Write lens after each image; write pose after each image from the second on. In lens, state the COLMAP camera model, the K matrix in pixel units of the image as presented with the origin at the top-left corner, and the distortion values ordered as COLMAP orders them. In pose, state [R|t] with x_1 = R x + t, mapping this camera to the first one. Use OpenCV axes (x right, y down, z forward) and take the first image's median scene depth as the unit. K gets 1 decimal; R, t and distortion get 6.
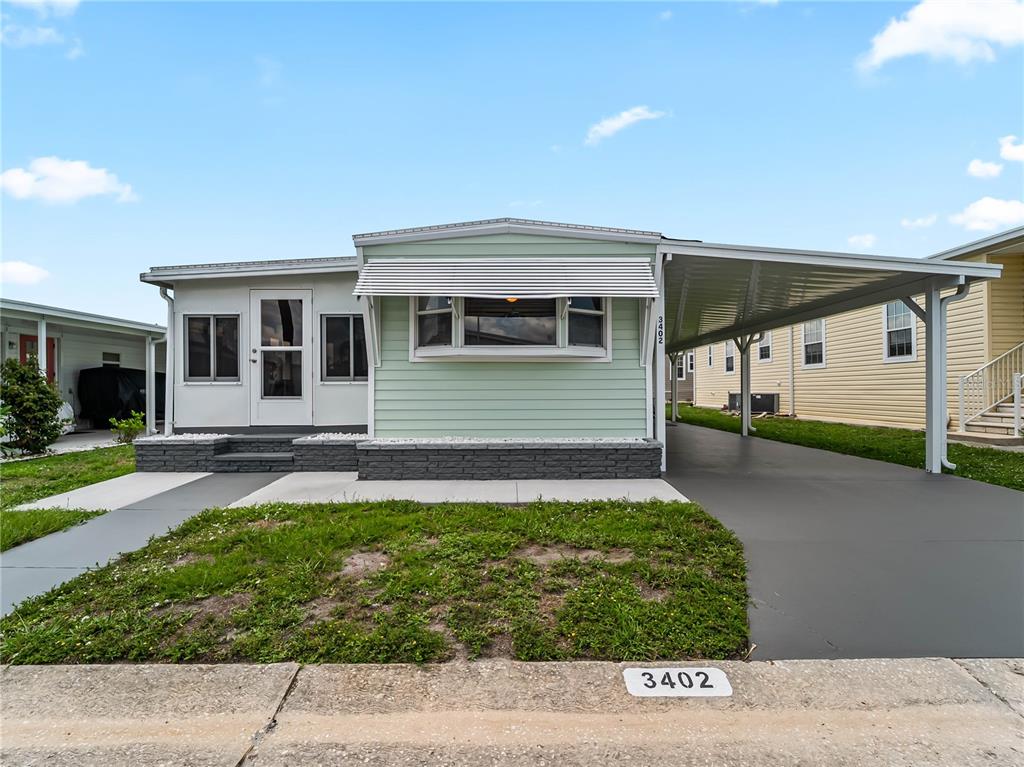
lens RADIAL K [[460.0, 0, 508.4], [0, 460.0, 391.5], [0, 0, 1]] dist [0.000327, -0.000129]
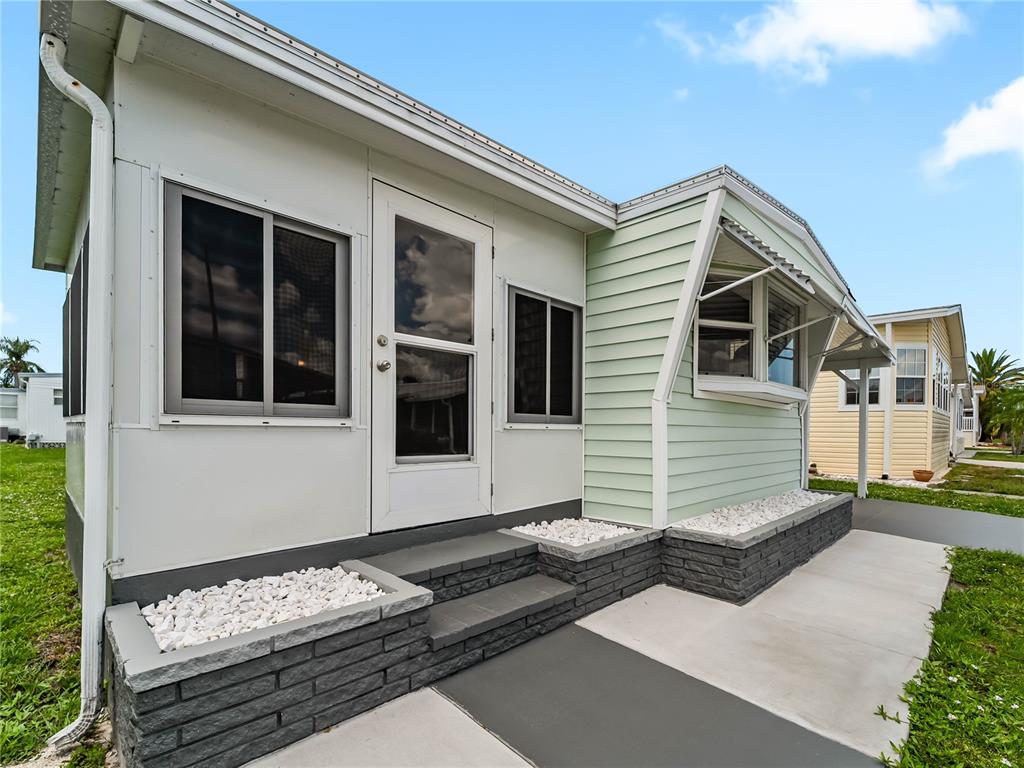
lens RADIAL K [[485.0, 0, 518.1], [0, 485.0, 432.4], [0, 0, 1]] dist [-0.001146, -0.000165]
pose [[0.703260, 0.006447, 0.710904, -0.764632], [-0.014194, 0.999887, 0.004973, -0.014337], [-0.710791, -0.013588, 0.703272, 0.629131]]
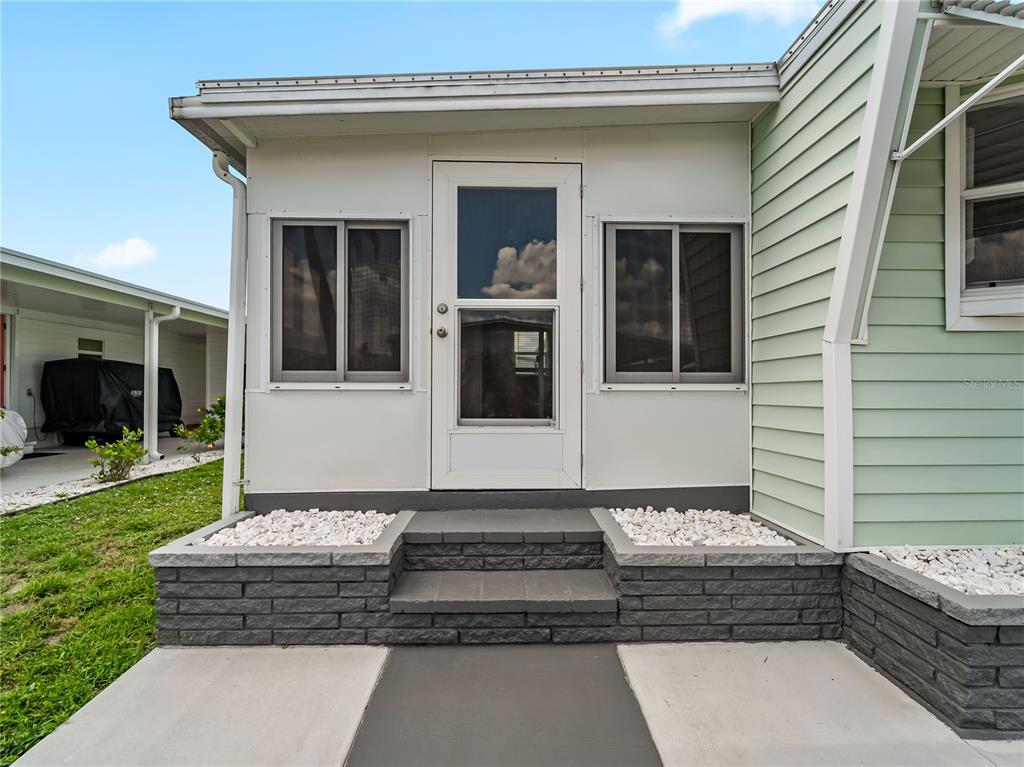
lens RADIAL K [[468.8, 0, 513.6], [0, 468.8, 386.9], [0, 0, 1]] dist [0.000138, -0.000079]
pose [[0.999733, 0.005770, 0.022369, -0.498128], [-0.005538, 0.999931, -0.010405, -0.013881], [-0.022427, 0.010278, 0.999696, 0.578507]]
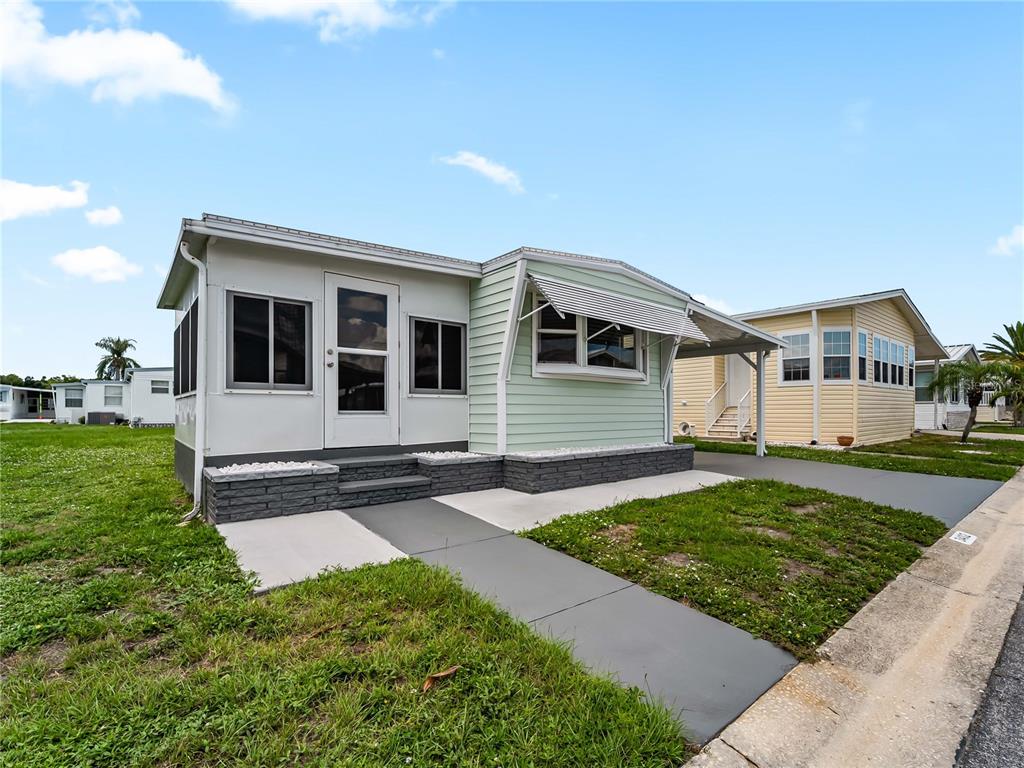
lens RADIAL K [[476.5, 0, 513.5], [0, 476.5, 405.9], [0, 0, 1]] dist [-0.000204, -0.000055]
pose [[0.773314, 0.011119, 0.633926, -0.823108], [-0.002542, 0.999893, -0.014438, 0.013696], [-0.634018, 0.009554, 0.773259, 0.183836]]
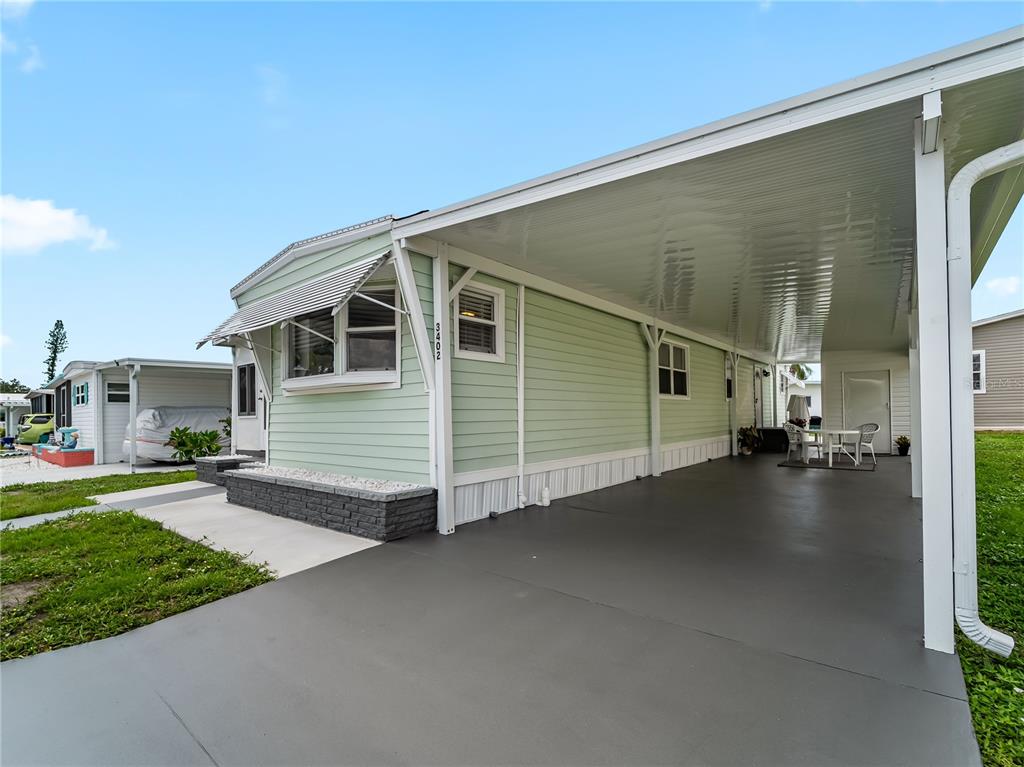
lens RADIAL K [[476.5, 0, 513.5], [0, 476.5, 405.4], [0, 0, 1]] dist [-0.000204, -0.000055]
pose [[0.772814, -0.023952, -0.634180, 0.802233], [0.011491, 0.999652, -0.023753, -0.009453], [0.634528, 0.011069, 0.772821, 0.434907]]
